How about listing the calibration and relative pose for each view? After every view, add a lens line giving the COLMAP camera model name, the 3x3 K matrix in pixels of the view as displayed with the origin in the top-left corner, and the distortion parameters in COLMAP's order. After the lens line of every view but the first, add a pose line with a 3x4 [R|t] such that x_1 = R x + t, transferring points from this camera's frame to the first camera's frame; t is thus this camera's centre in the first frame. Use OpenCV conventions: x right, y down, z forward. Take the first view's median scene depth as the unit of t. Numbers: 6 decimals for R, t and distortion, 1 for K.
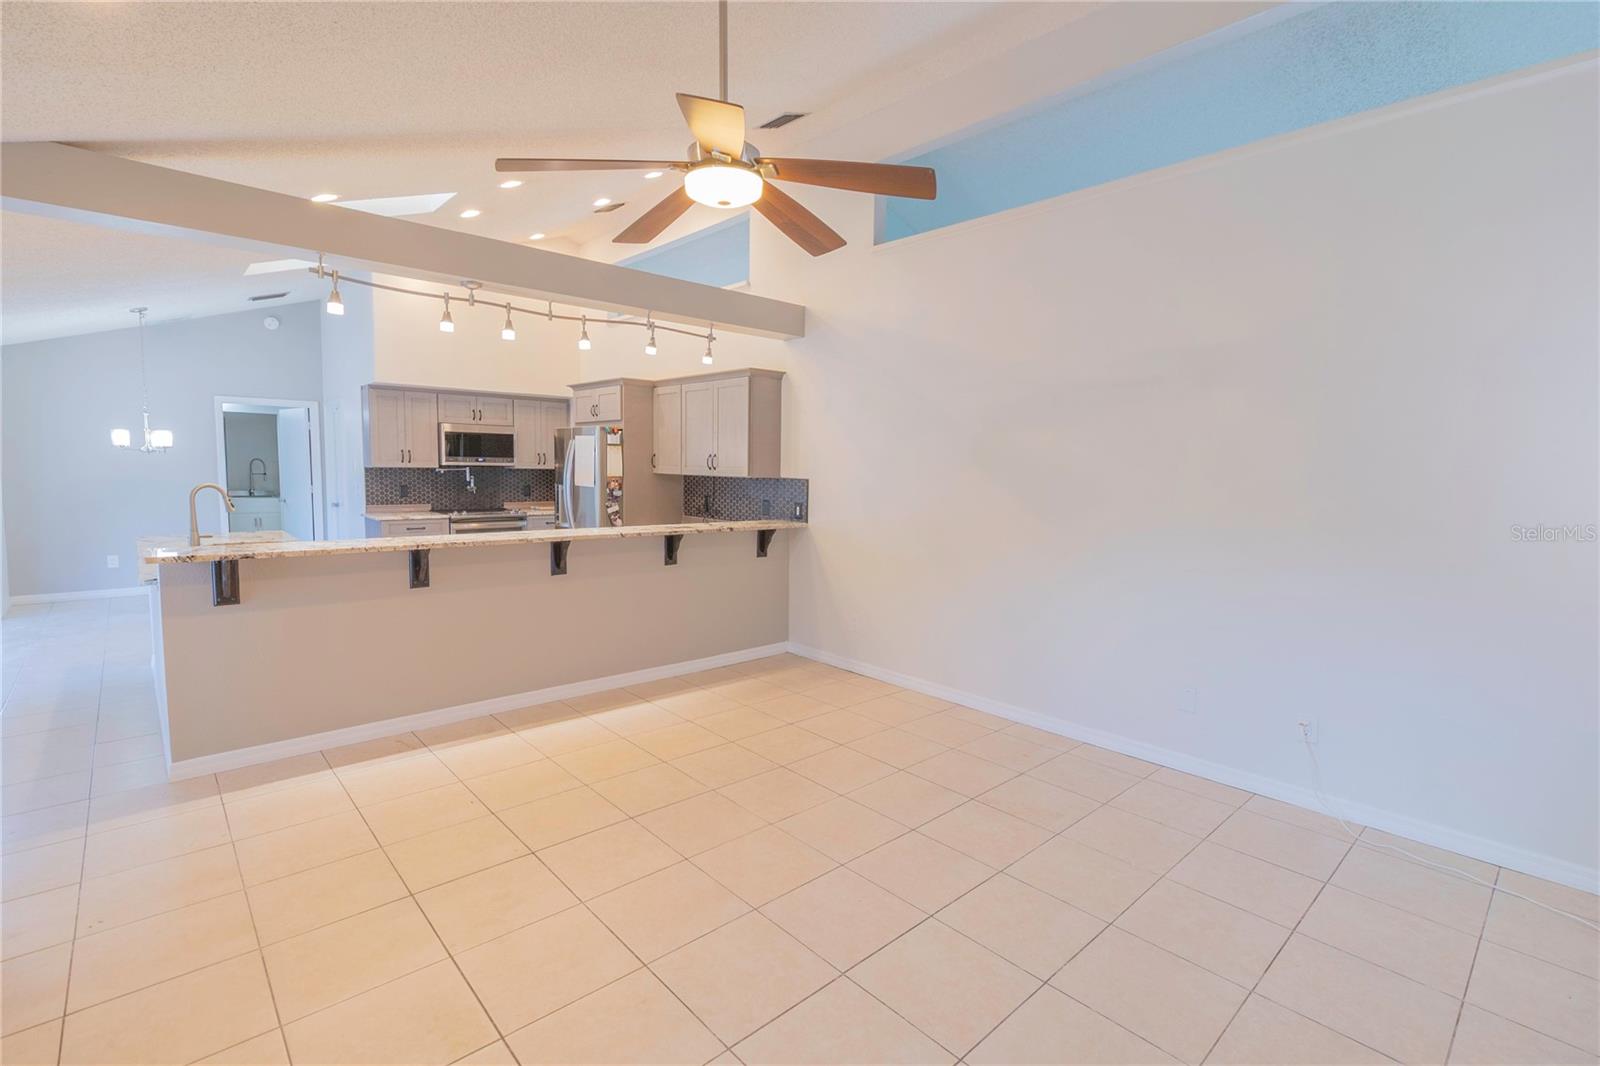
lens RADIAL K [[735.7, 0, 811.1], [0, 735.7, 527.6], [0, 0, 1]] dist [0.003004, 0.000574]
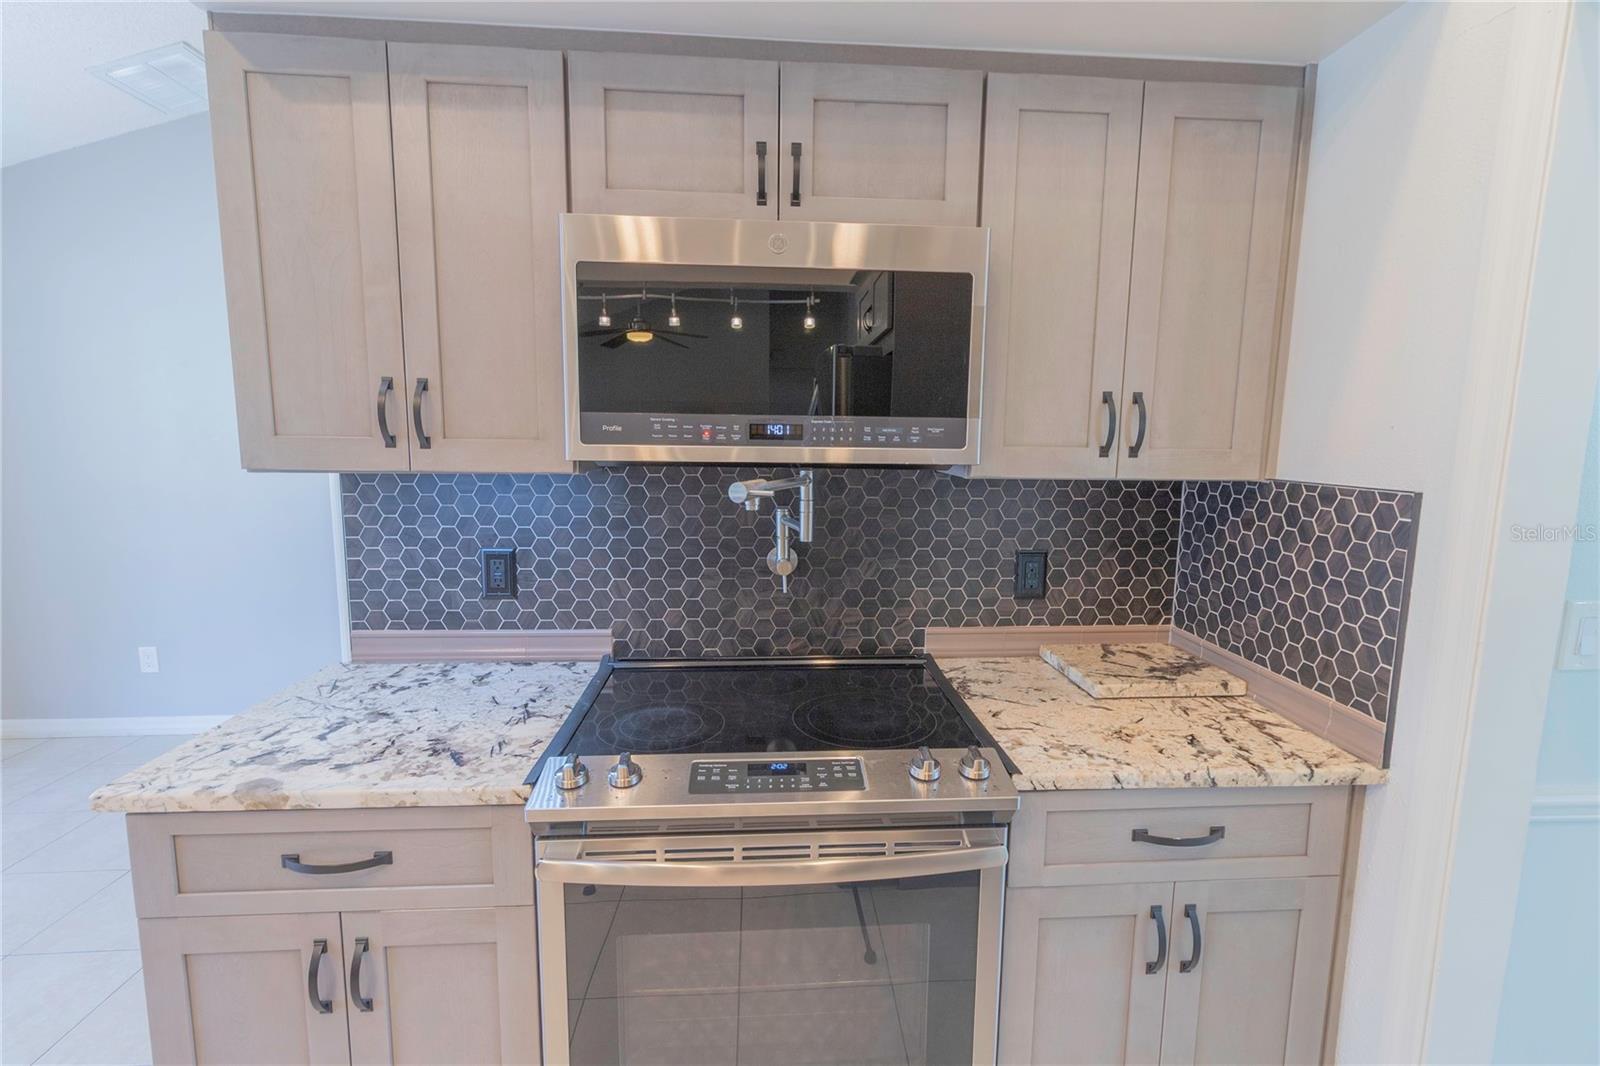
lens RADIAL K [[735.7, 0, 811.1], [0, 735.7, 527.6], [0, 0, 1]] dist [0.003004, 0.000574]
pose [[0.783728, 0.073043, -0.616795, -0.332154], [-0.051817, 0.997288, 0.052261, -0.078127], [0.618939, -0.008998, 0.785387, 0.862077]]
